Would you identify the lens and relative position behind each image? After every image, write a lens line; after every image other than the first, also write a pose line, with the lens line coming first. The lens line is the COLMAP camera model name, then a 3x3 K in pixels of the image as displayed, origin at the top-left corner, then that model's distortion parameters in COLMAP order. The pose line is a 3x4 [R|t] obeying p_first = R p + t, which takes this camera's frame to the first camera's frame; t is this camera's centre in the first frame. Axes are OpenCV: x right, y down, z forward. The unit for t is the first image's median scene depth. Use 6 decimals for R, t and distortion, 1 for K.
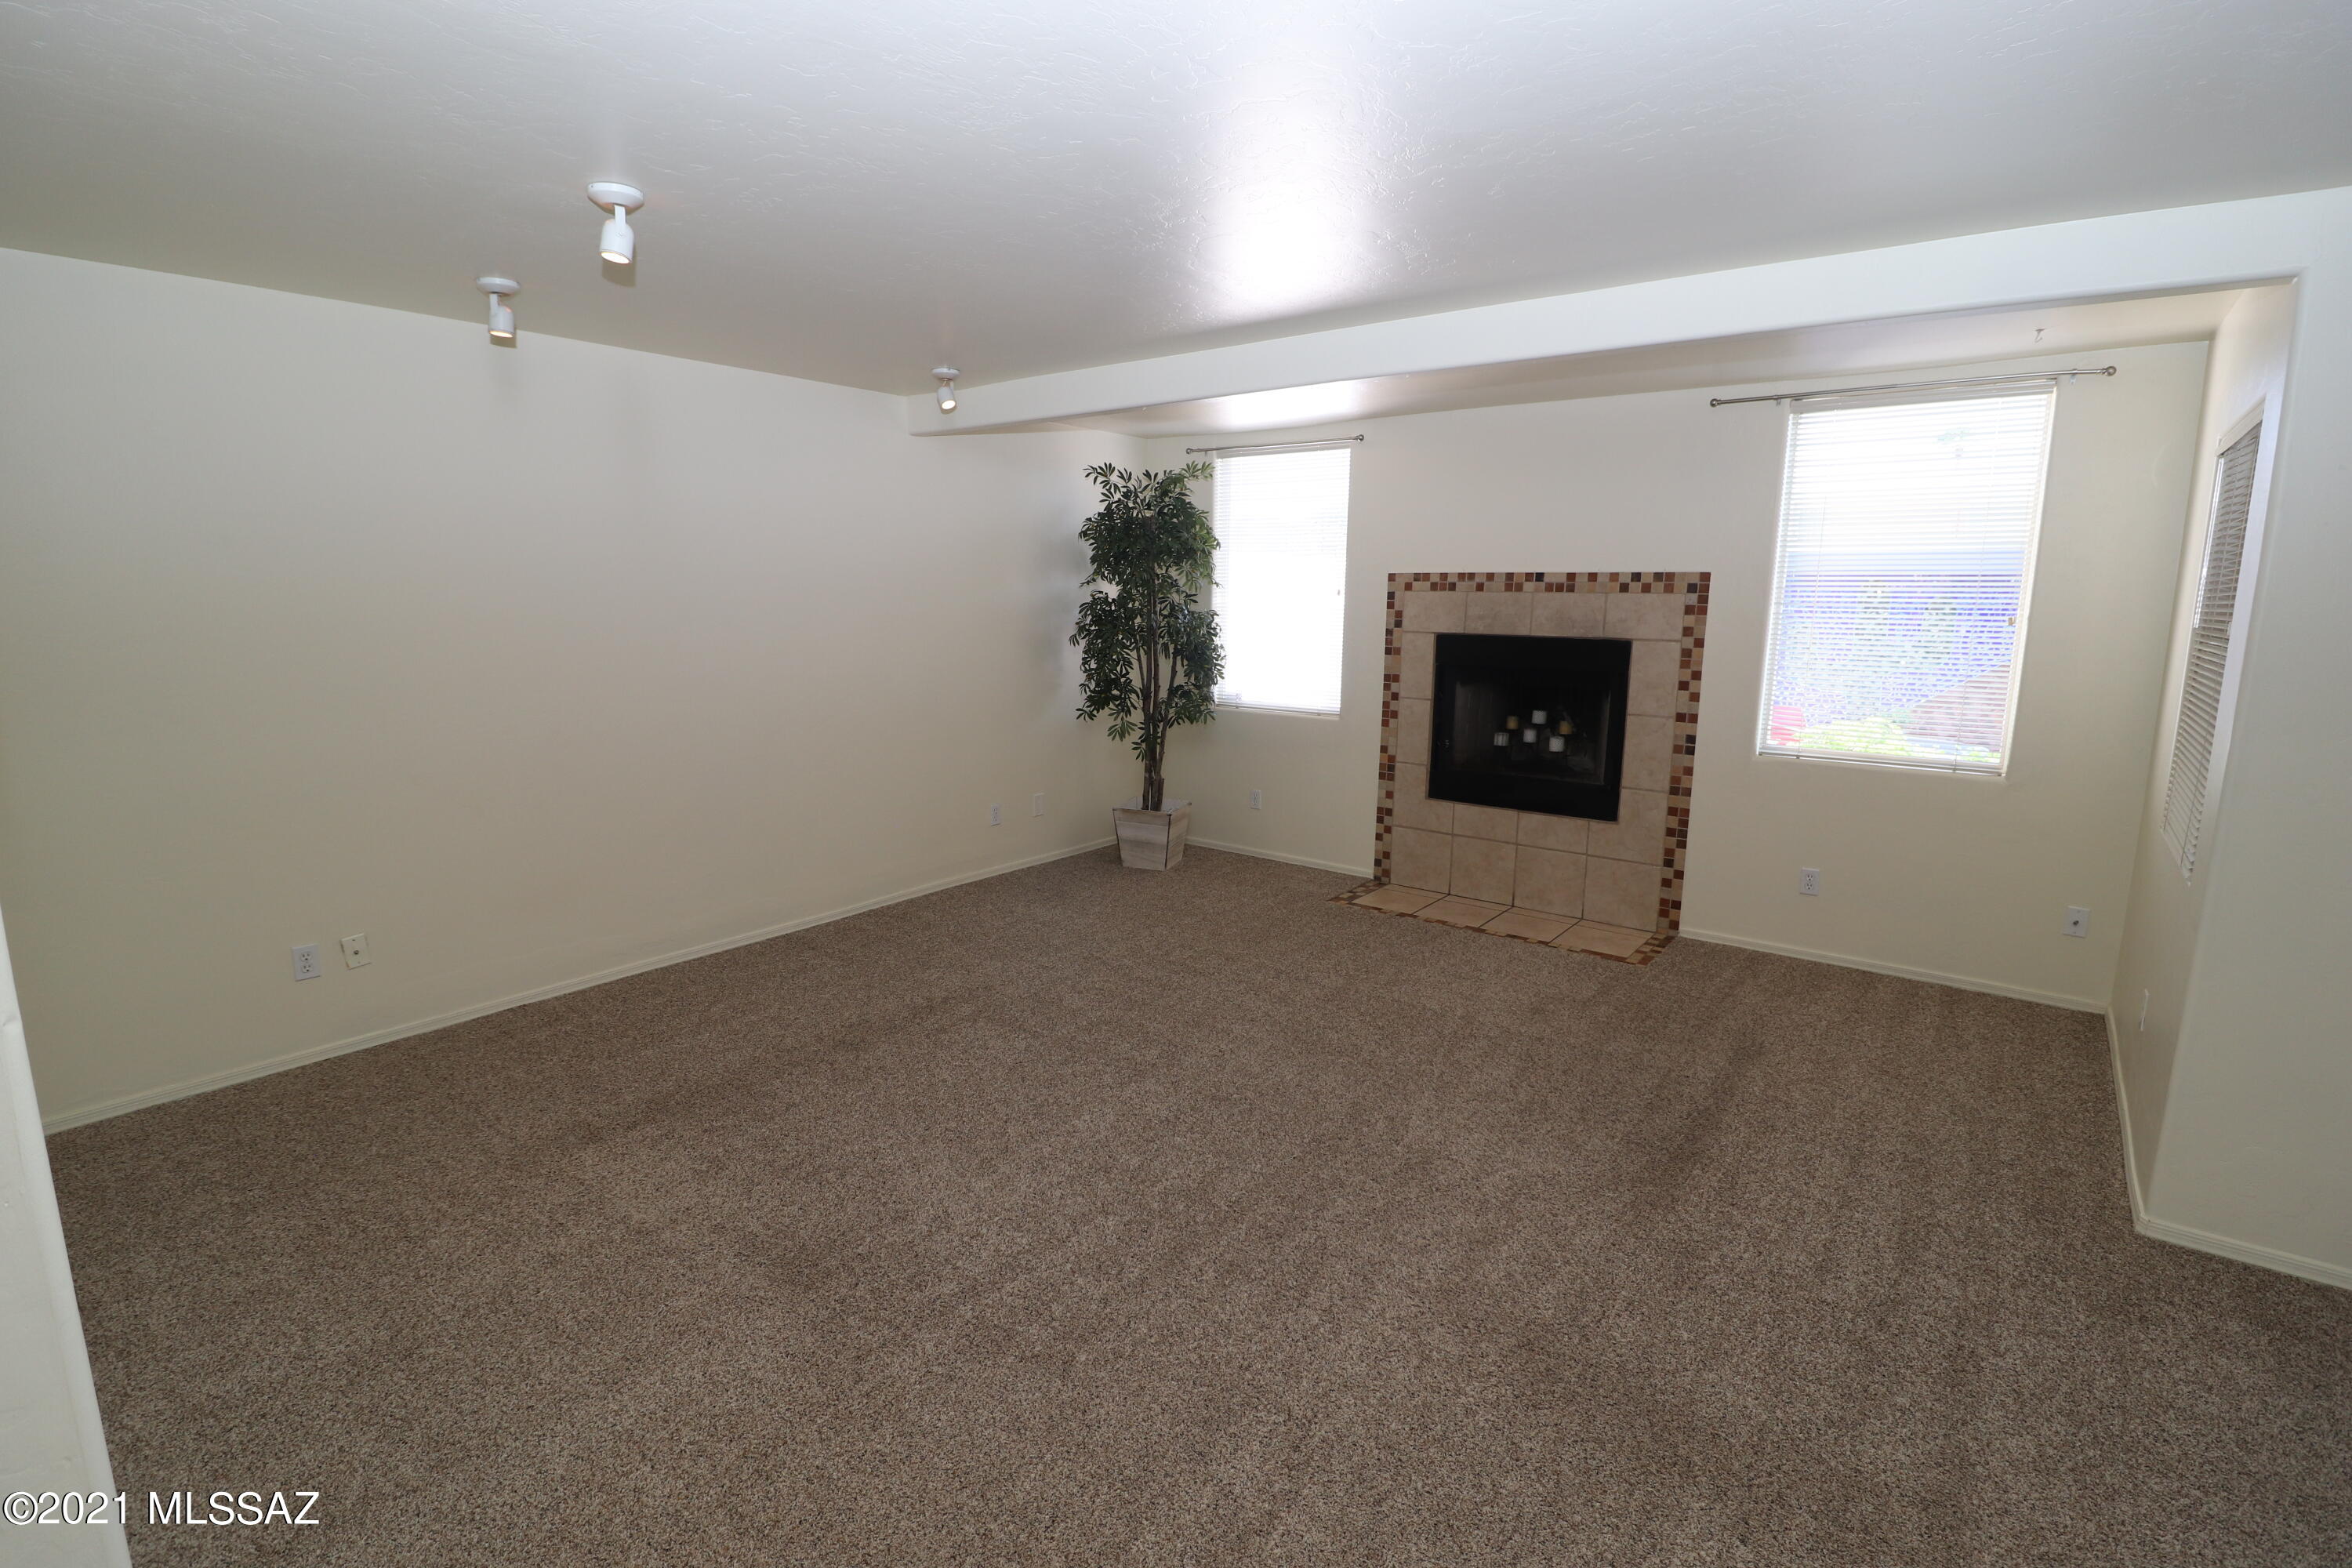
lens RADIAL K [[1081.9, 0, 1168.4], [0, 1081.9, 770.9], [0, 0, 1]] dist [-0.004956, -0.008331]
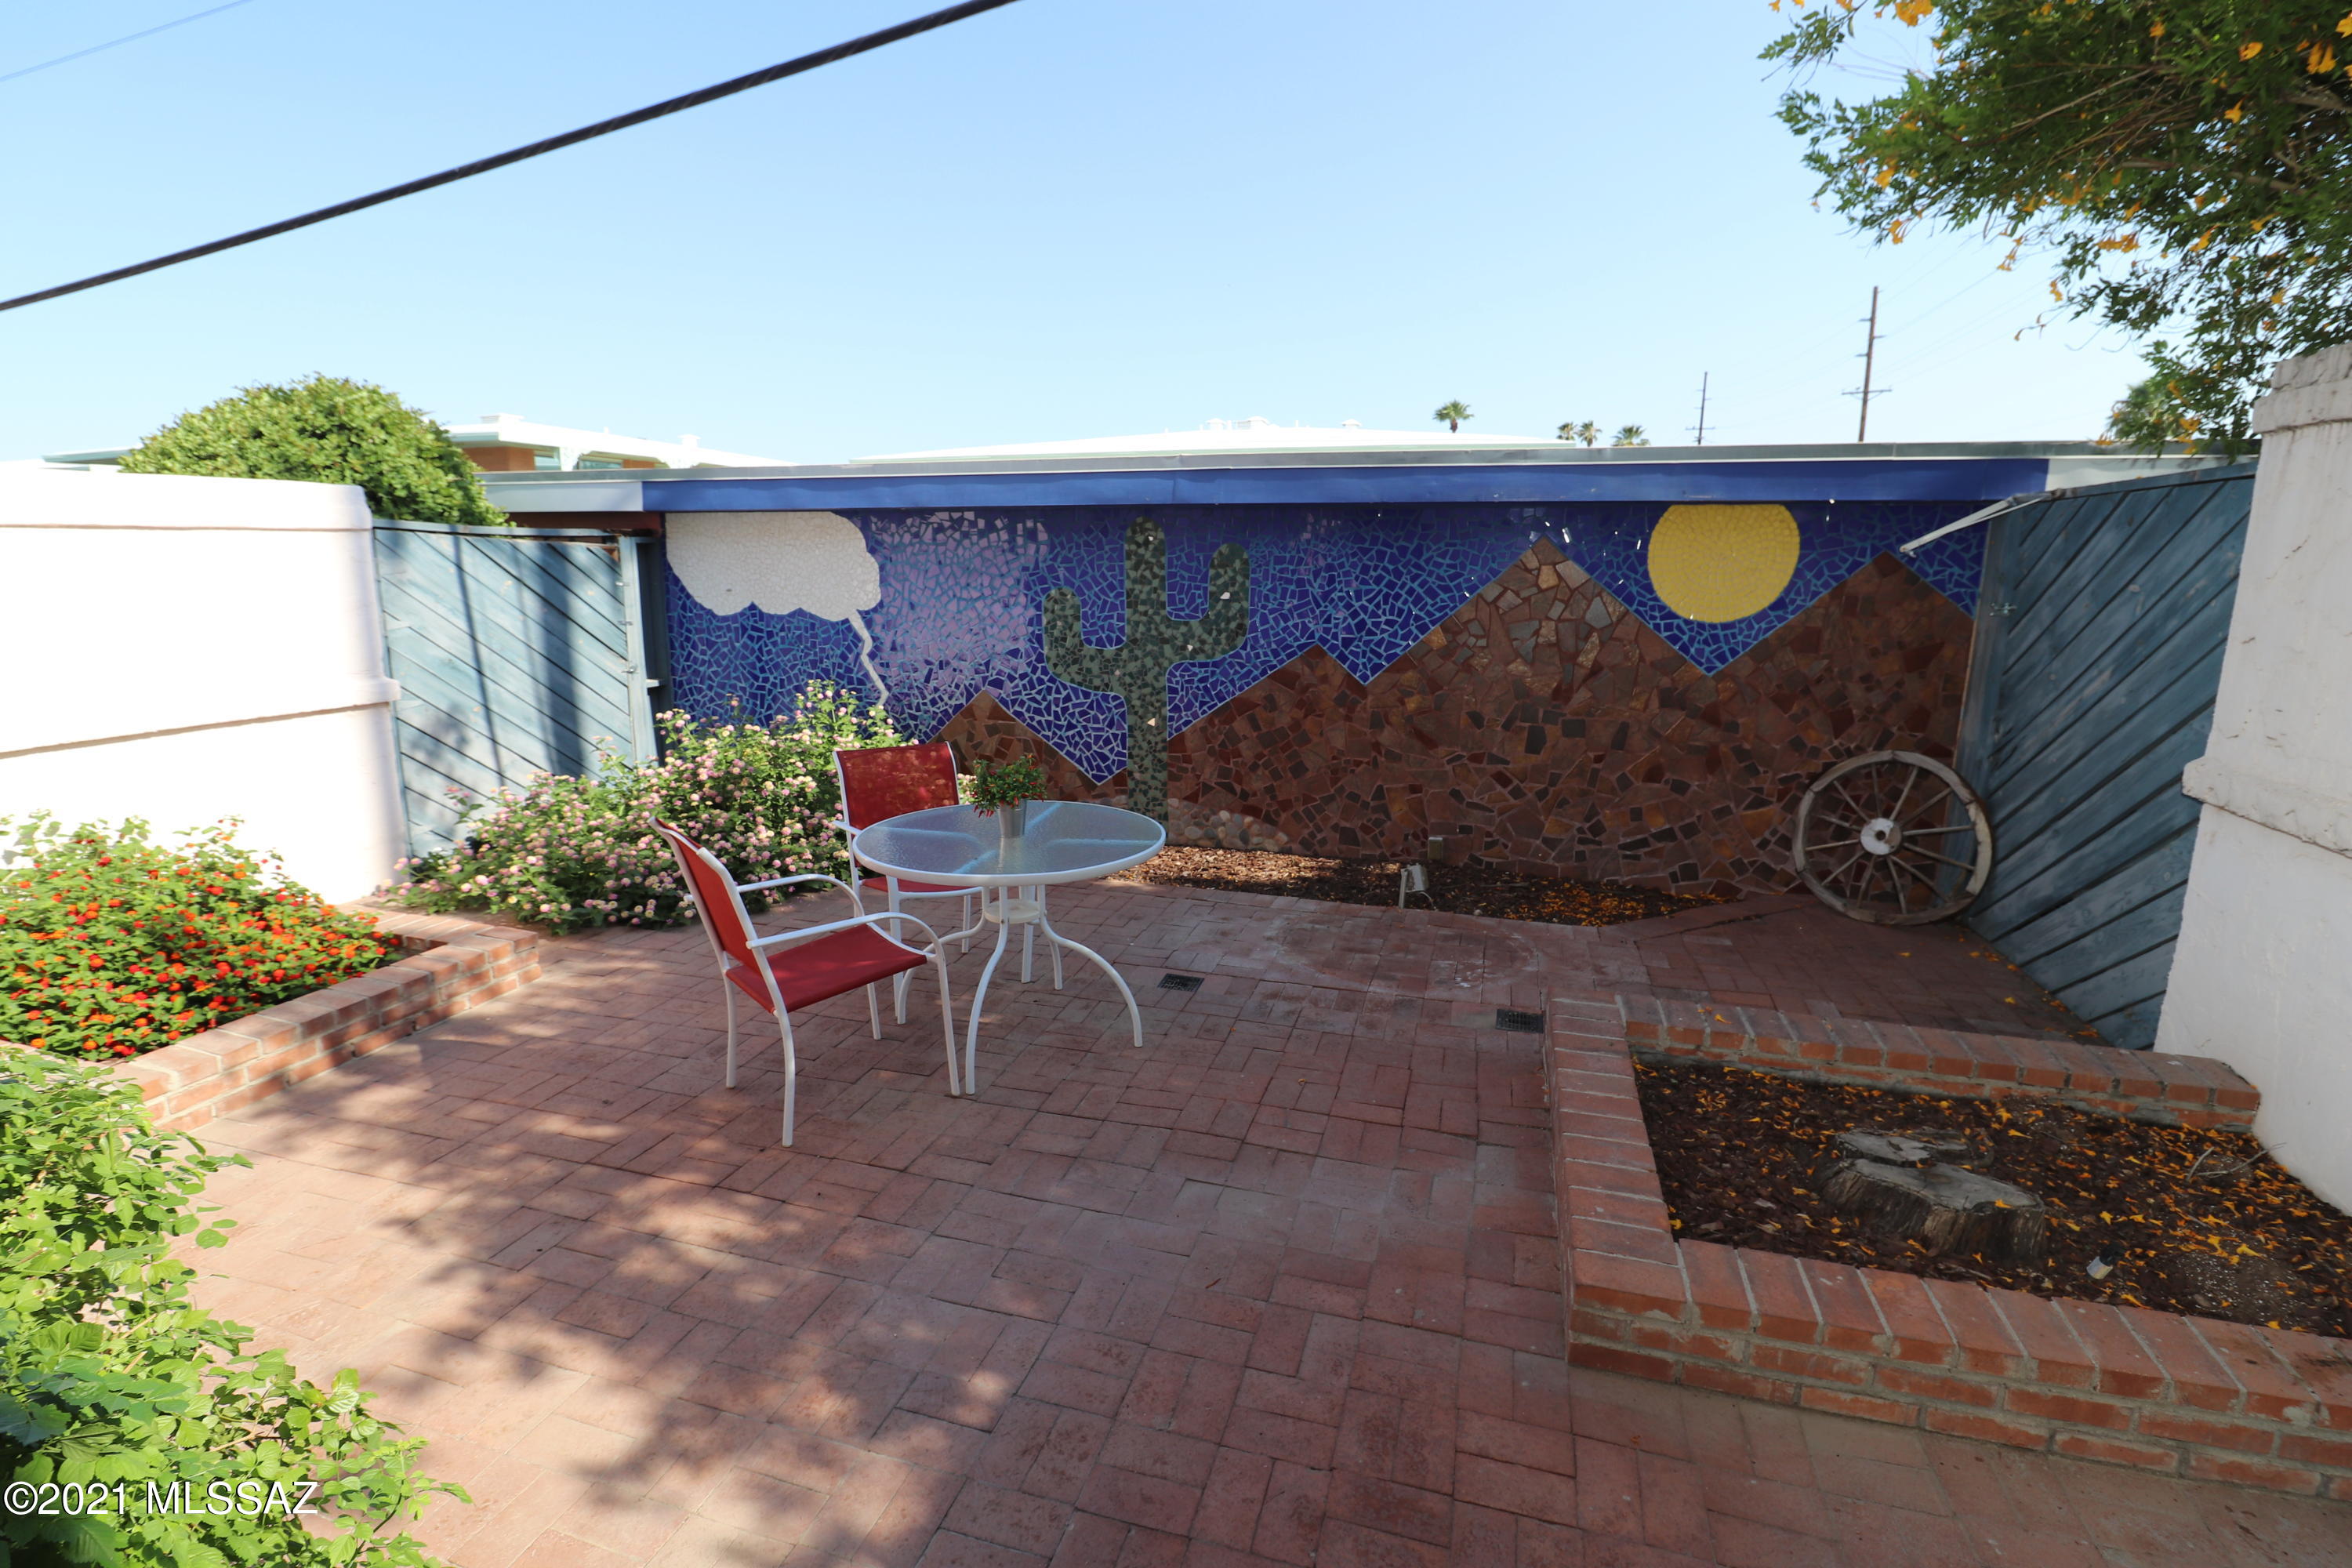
lens RADIAL K [[1081.9, 0, 1156.4], [0, 1081.9, 772.3], [0, 0, 1]] dist [-0.004956, -0.008331]
pose [[0.940511, -0.071932, 0.332062, 0.729475], [0.062246, 0.997270, 0.039731, -0.086840], [-0.334014, -0.016698, 0.942420, 0.643822]]
